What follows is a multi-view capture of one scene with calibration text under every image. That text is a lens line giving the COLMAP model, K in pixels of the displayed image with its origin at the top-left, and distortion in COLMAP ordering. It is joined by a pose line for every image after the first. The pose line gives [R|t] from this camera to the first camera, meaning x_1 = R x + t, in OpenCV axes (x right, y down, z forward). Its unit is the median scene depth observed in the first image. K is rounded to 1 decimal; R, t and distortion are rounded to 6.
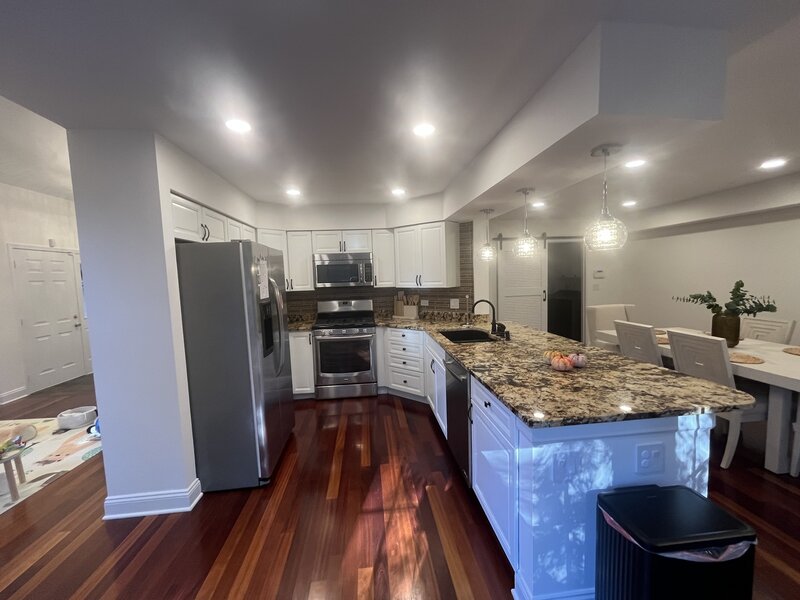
lens RADIAL K [[326.9, 0, 397.8], [0, 326.9, 300.3], [0, 0, 1]] dist [-0.003374, -0.000242]
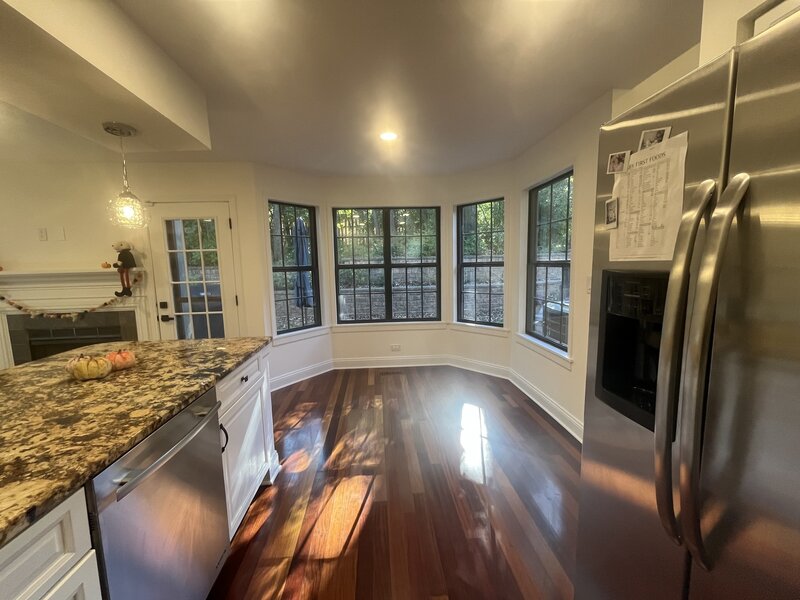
lens RADIAL K [[326.9, 0, 397.8], [0, 326.9, 301.6], [0, 0, 1]] dist [-0.003374, -0.000242]
pose [[-0.997976, 0.052786, 0.035465, -0.131545], [0.058516, 0.980596, 0.187101, -0.035713], [-0.024900, 0.188798, -0.981700, 1.112602]]
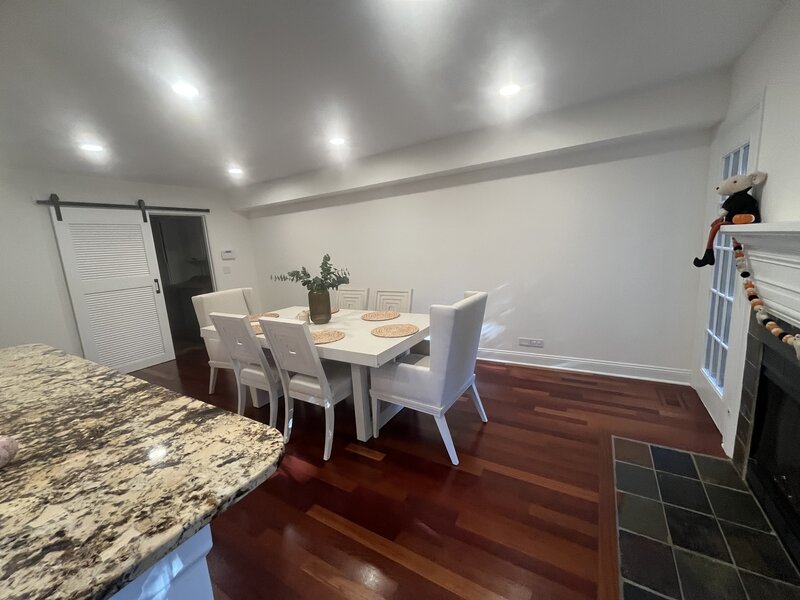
lens RADIAL K [[326.9, 0, 397.0], [0, 326.9, 301.0], [0, 0, 1]] dist [-0.003374, -0.000242]
pose [[0.602735, -0.143044, 0.785015, 0.376169], [0.103952, 0.989493, 0.100489, 0.002452], [-0.791141, 0.021036, 0.611272, 0.221669]]
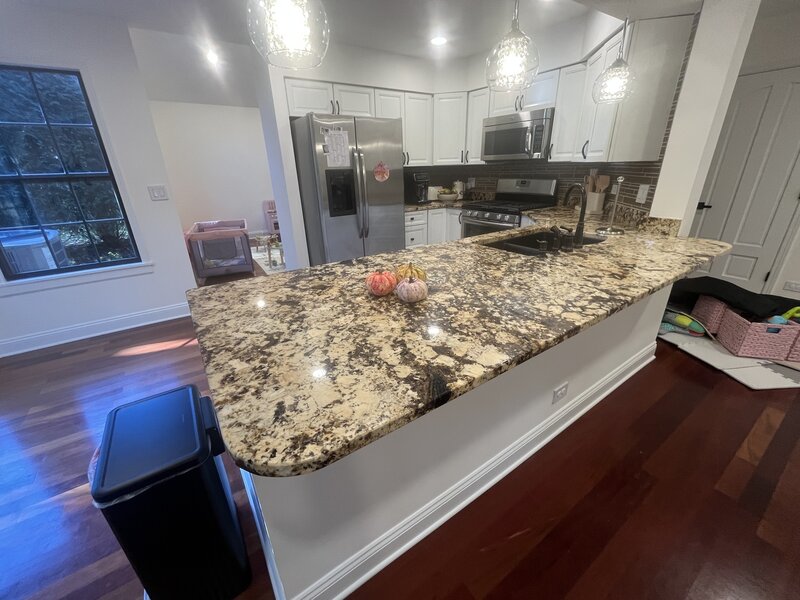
lens RADIAL K [[326.9, 0, 397.6], [0, 326.9, 300.9], [0, 0, 1]] dist [-0.003374, -0.000242]
pose [[0.480395, 0.353187, -0.802795, 0.666104], [-0.055522, 0.925744, 0.374053, -0.008341], [0.875293, -0.135120, 0.464332, 0.469122]]
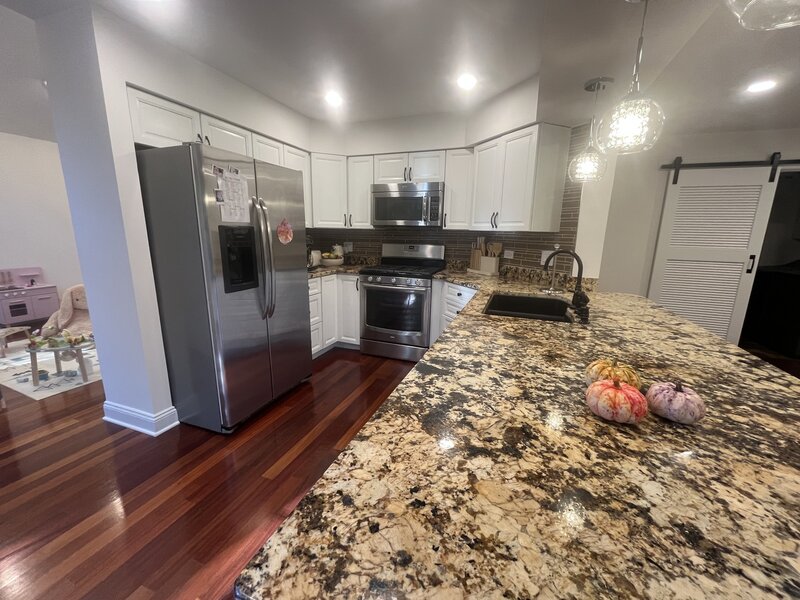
lens RADIAL K [[326.9, 0, 397.4], [0, 326.9, 300.1], [0, 0, 1]] dist [-0.003374, -0.000242]
pose [[0.893010, 0.140357, -0.427589, 0.270053], [-0.081357, 0.984816, 0.153357, 0.023316], [0.442621, -0.102162, 0.890870, 0.353371]]
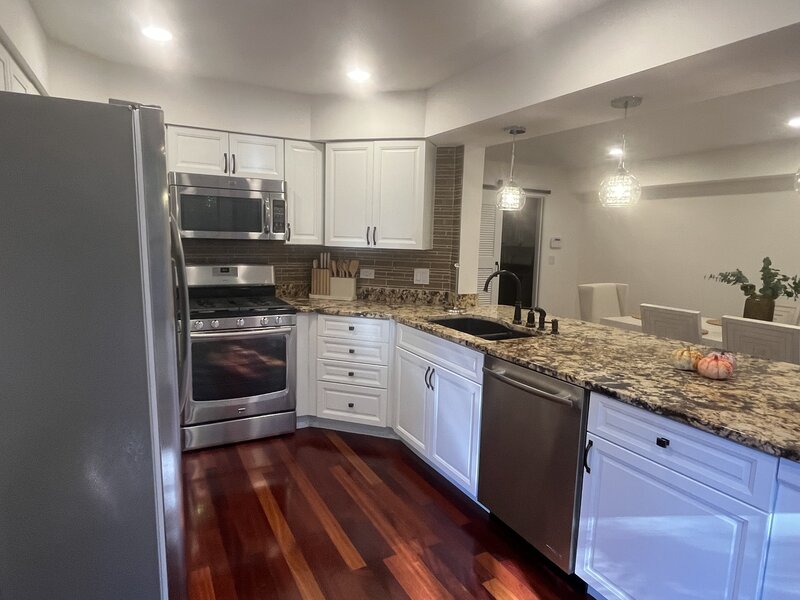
lens RADIAL K [[476.2, 0, 398.1], [0, 476.2, 301.8], [0, 0, 1]] dist [-0.002235, -0.000370]
pose [[0.922552, 0.005670, 0.385831, -0.302200], [-0.028224, 0.998205, 0.052816, 0.016109], [-0.384840, -0.059615, 0.921056, 0.232744]]
